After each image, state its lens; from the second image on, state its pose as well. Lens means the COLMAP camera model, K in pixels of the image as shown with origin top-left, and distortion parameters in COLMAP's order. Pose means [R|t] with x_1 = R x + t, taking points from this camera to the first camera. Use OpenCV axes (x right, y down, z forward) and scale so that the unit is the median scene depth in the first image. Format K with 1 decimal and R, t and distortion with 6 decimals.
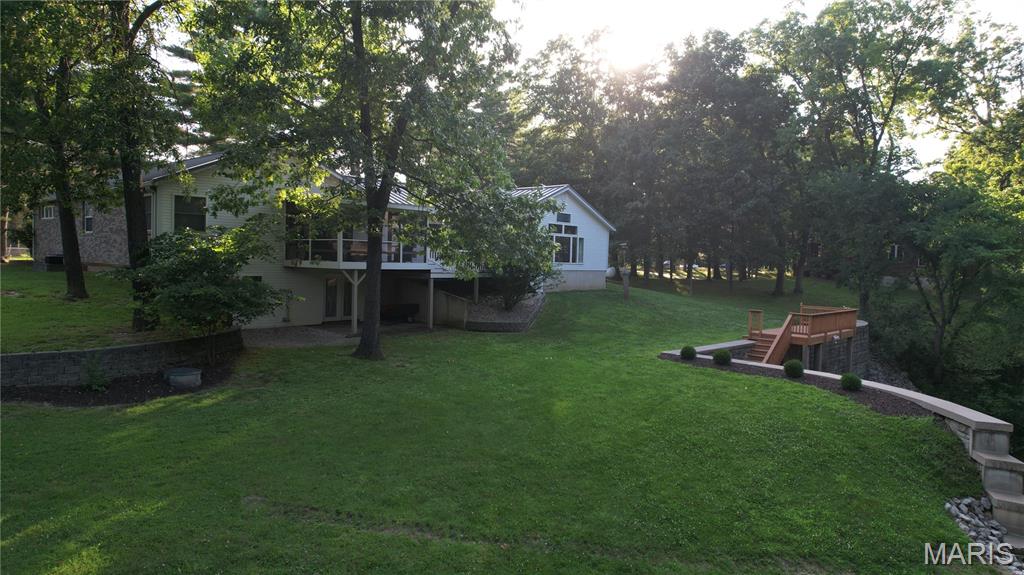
lens RADIAL K [[669.0, 0, 508.6], [0, 669.0, 286.5], [0, 0, 1]] dist [-0.002929, -0.000090]
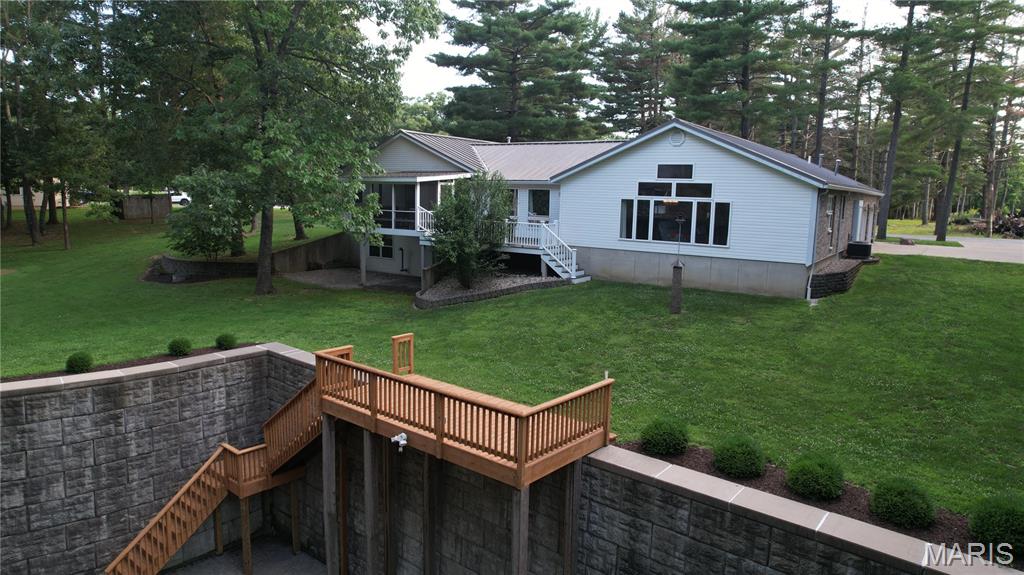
lens RADIAL K [[669.0, 0, 515.4], [0, 669.0, 290.0], [0, 0, 1]] dist [-0.002929, -0.000090]
pose [[0.111454, 0.123516, -0.986064, 0.703165], [-0.060096, 0.991268, 0.117375, -0.055887], [0.991951, 0.046177, 0.117903, 0.772242]]
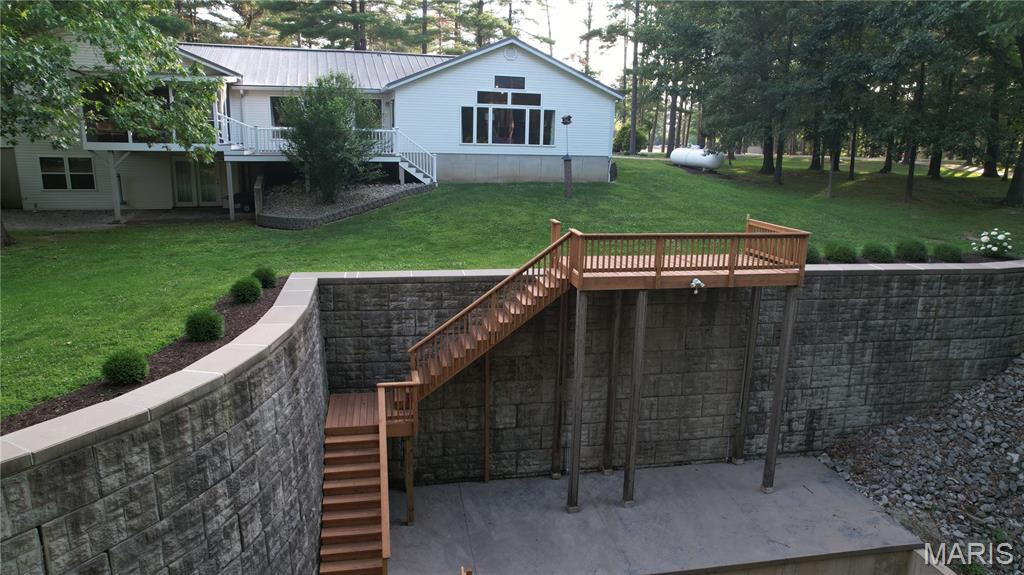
lens RADIAL K [[669.0, 0, 513.5], [0, 669.0, 287.3], [0, 0, 1]] dist [-0.002929, -0.000090]
pose [[0.844284, 0.108039, -0.524892, 0.496975], [-0.020418, 0.985241, 0.169951, -0.004653], [0.535507, -0.132770, 0.834029, 0.347598]]
